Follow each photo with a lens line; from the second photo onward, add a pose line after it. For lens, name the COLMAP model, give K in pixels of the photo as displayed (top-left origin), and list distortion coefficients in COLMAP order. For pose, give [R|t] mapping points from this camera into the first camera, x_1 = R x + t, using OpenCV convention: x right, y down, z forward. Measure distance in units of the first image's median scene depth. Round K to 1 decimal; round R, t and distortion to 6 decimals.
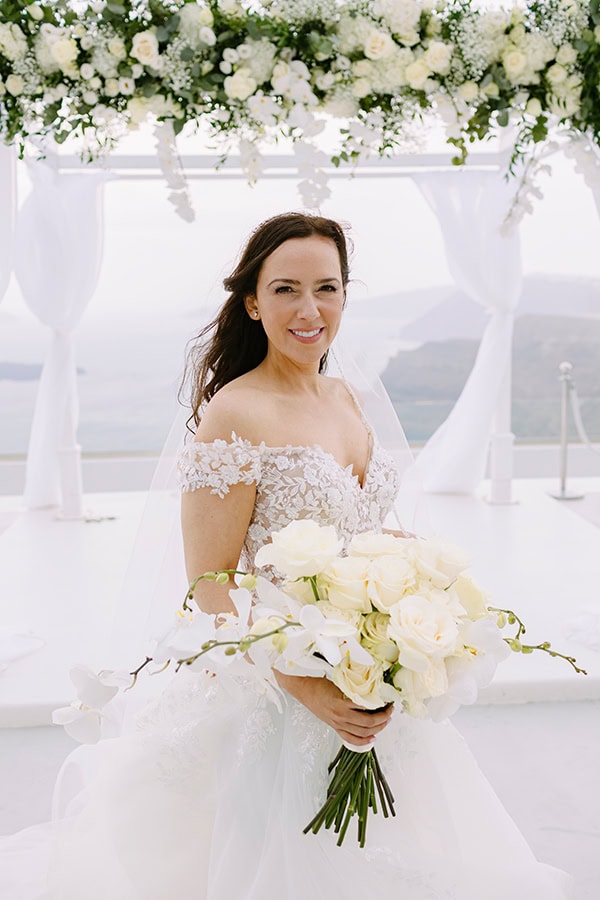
lens RADIAL K [[922.0, 0, 311.9], [0, 922.0, 450.2], [0, 0, 1]] dist [0.022701, -0.031628]
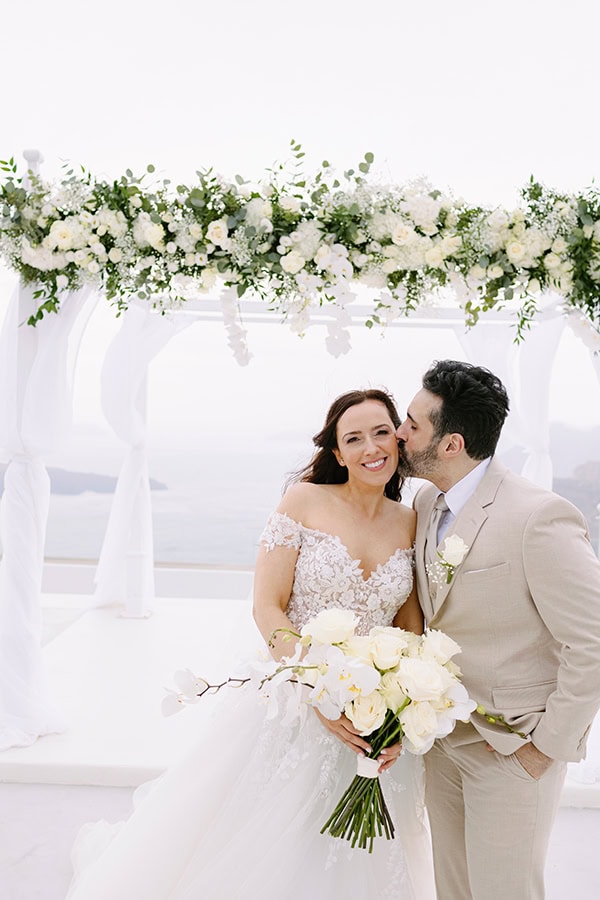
lens RADIAL K [[934.4, 0, 300.0], [0, 934.4, 450.0], [0, 0, 1]] dist [0.006957, -0.017442]
pose [[0.993794, 0.053525, -0.097511, 0.070582], [-0.066577, 0.988477, -0.135940, 0.027682], [0.089111, 0.141589, 0.985907, -0.205567]]
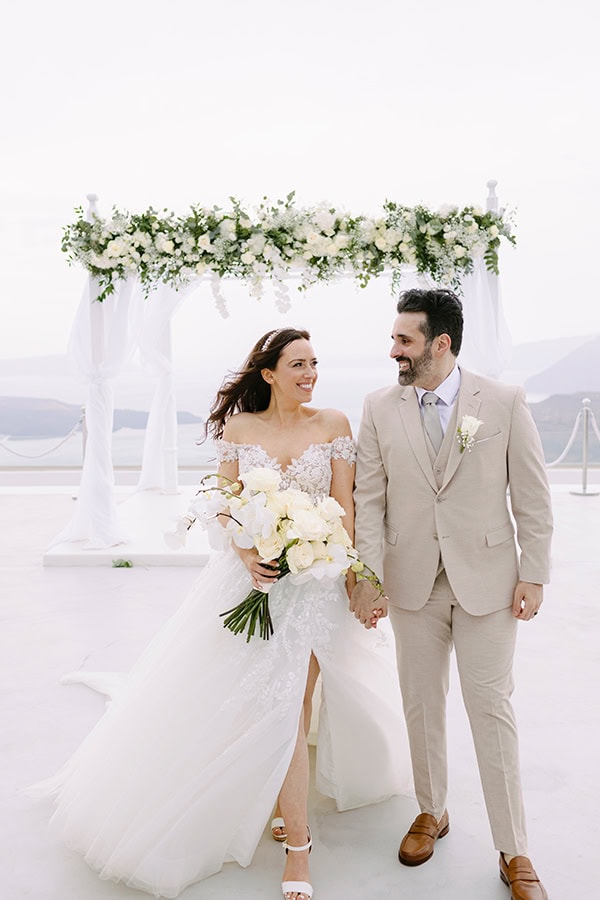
lens RADIAL K [[934.4, 0, 300.0], [0, 934.4, 450.0], [0, 0, 1]] dist [0.006957, -0.017442]
pose [[0.991477, 0.014466, -0.129480, 0.319040], [-0.022636, 0.997829, -0.061851, 0.175465], [0.128304, 0.064254, 0.989651, -1.062342]]
